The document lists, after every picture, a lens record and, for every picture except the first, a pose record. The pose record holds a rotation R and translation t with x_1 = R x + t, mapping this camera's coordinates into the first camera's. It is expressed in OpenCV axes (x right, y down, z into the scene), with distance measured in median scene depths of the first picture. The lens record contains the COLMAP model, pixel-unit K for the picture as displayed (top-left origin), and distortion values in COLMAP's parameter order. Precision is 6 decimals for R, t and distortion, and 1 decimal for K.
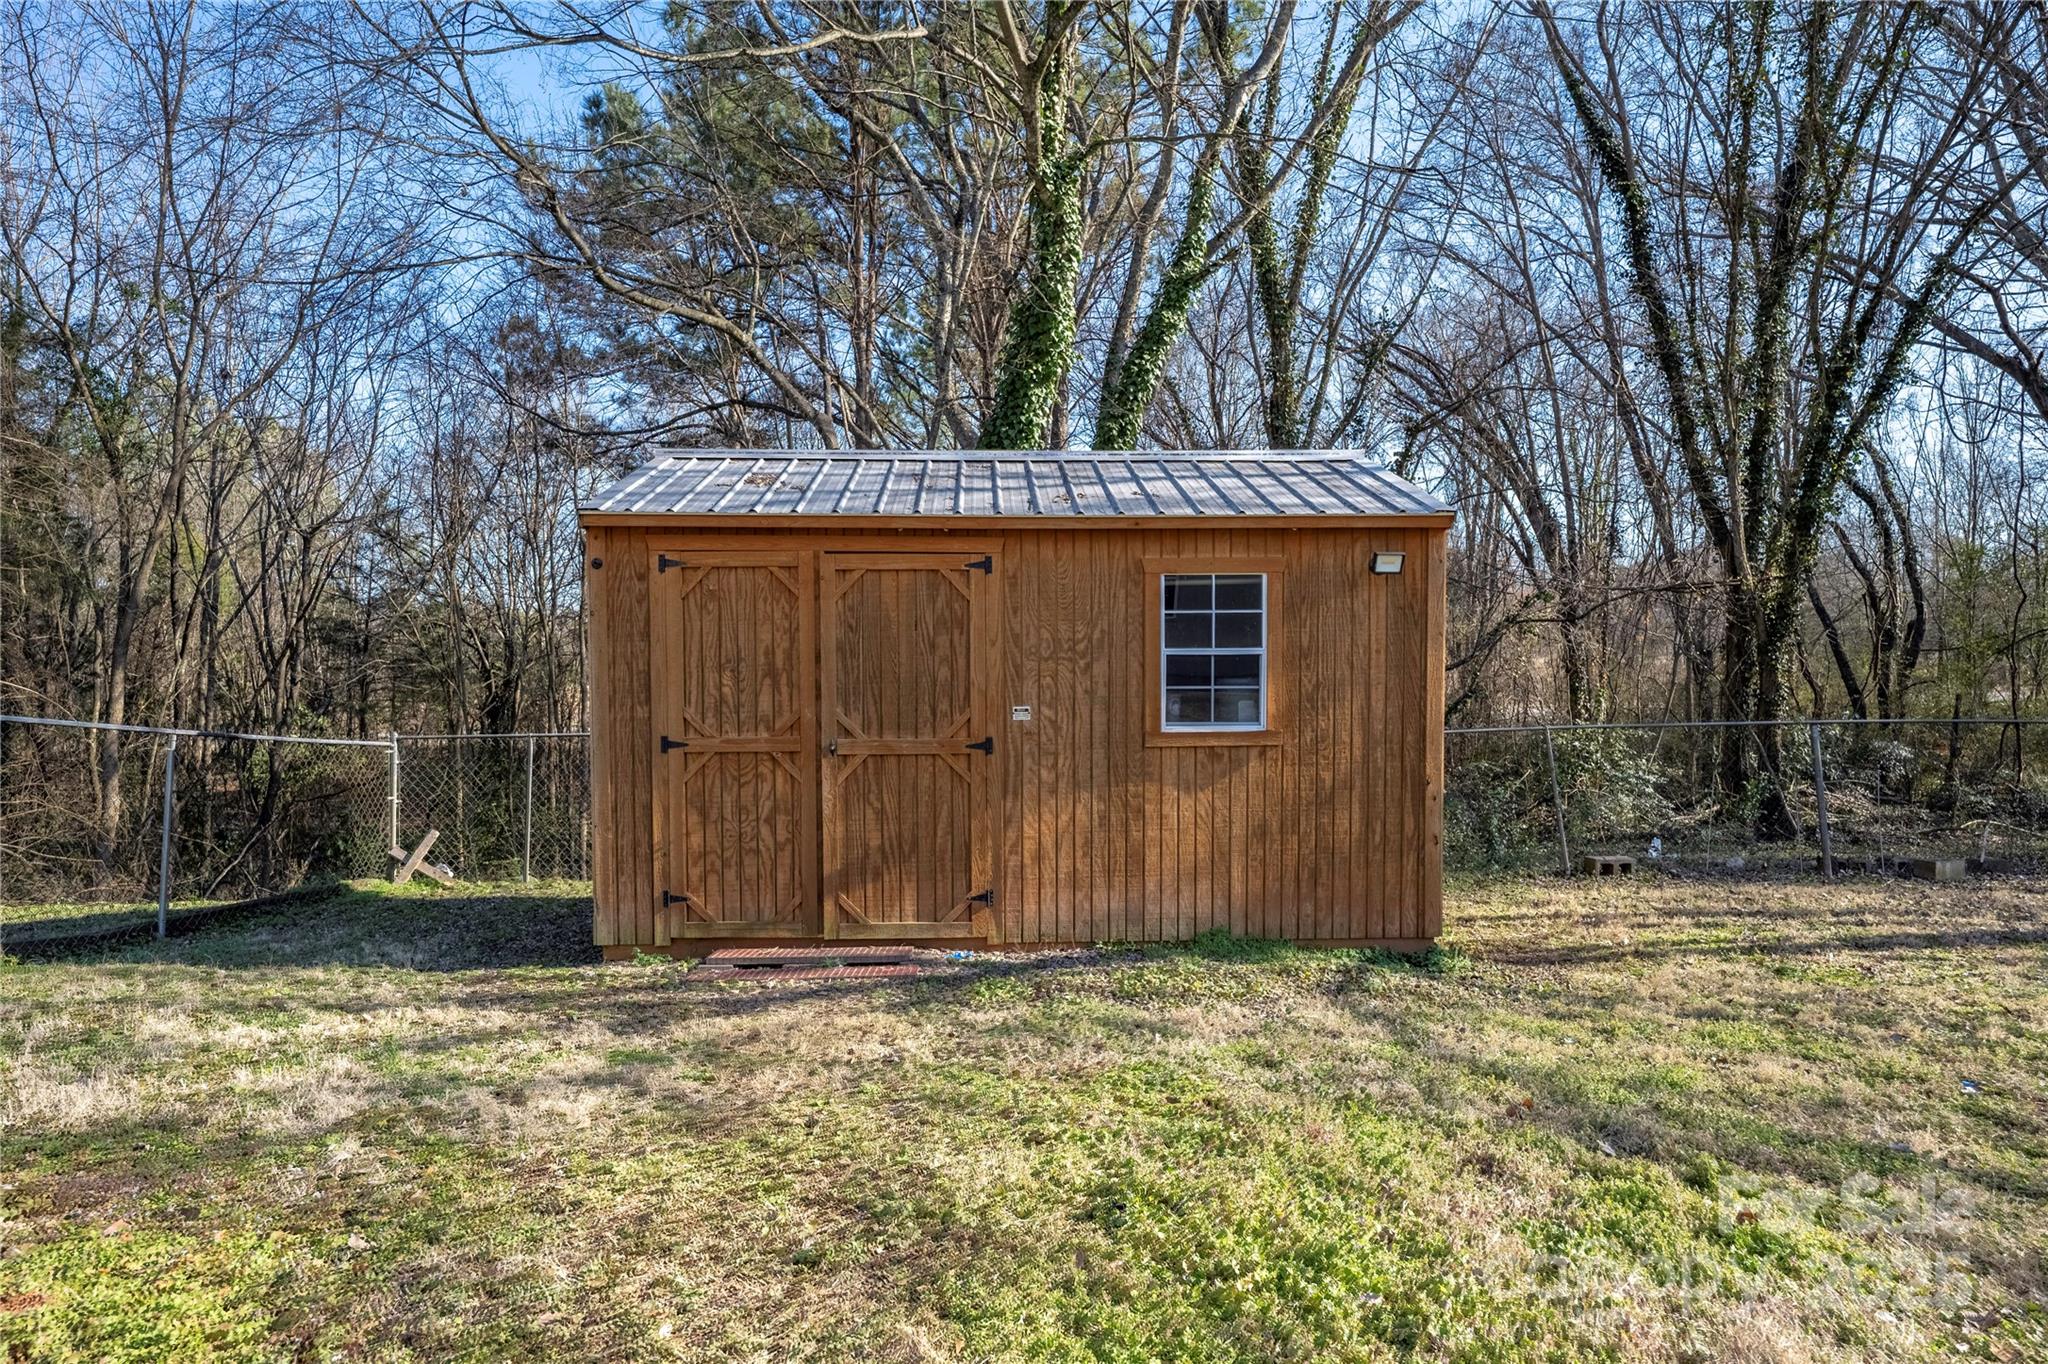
lens RADIAL K [[1114.1, 0, 1020.6], [0, 1114.1, 701.6], [0, 0, 1]] dist [0.003613, 0.000211]
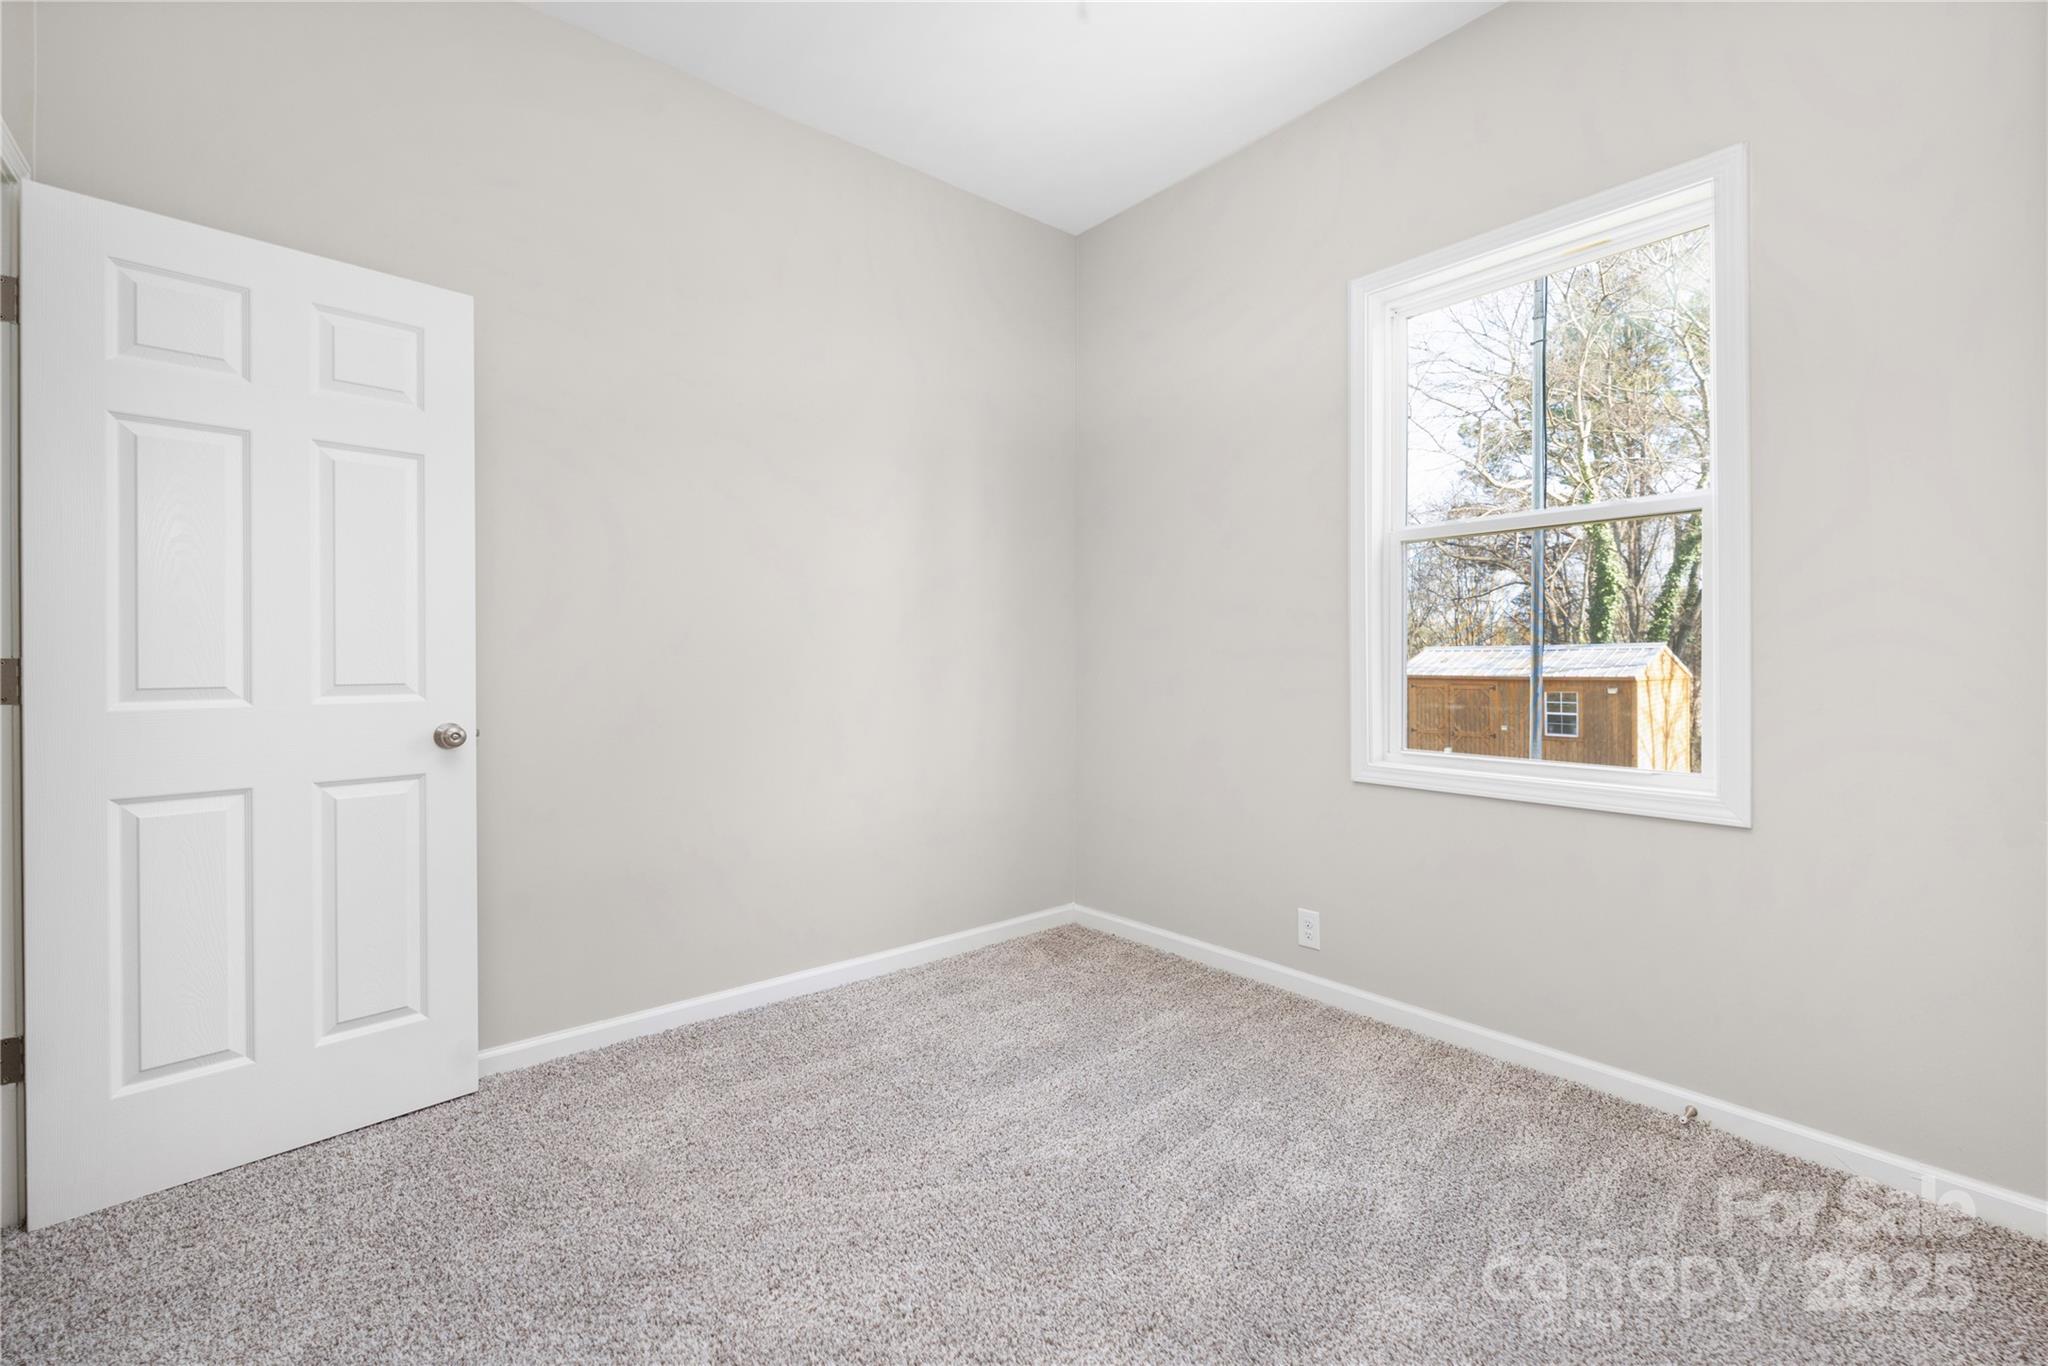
lens RADIAL K [[856.8, 0, 1025.2], [0, 856.8, 662.9], [0, 0, 1]] dist [-0.002087, 0.000225]
pose [[0.591312, 0.001948, -0.806441, 1.358328], [-0.021959, 0.999665, -0.013686, -0.131881], [0.806144, 0.025801, 0.591157, -1.982132]]
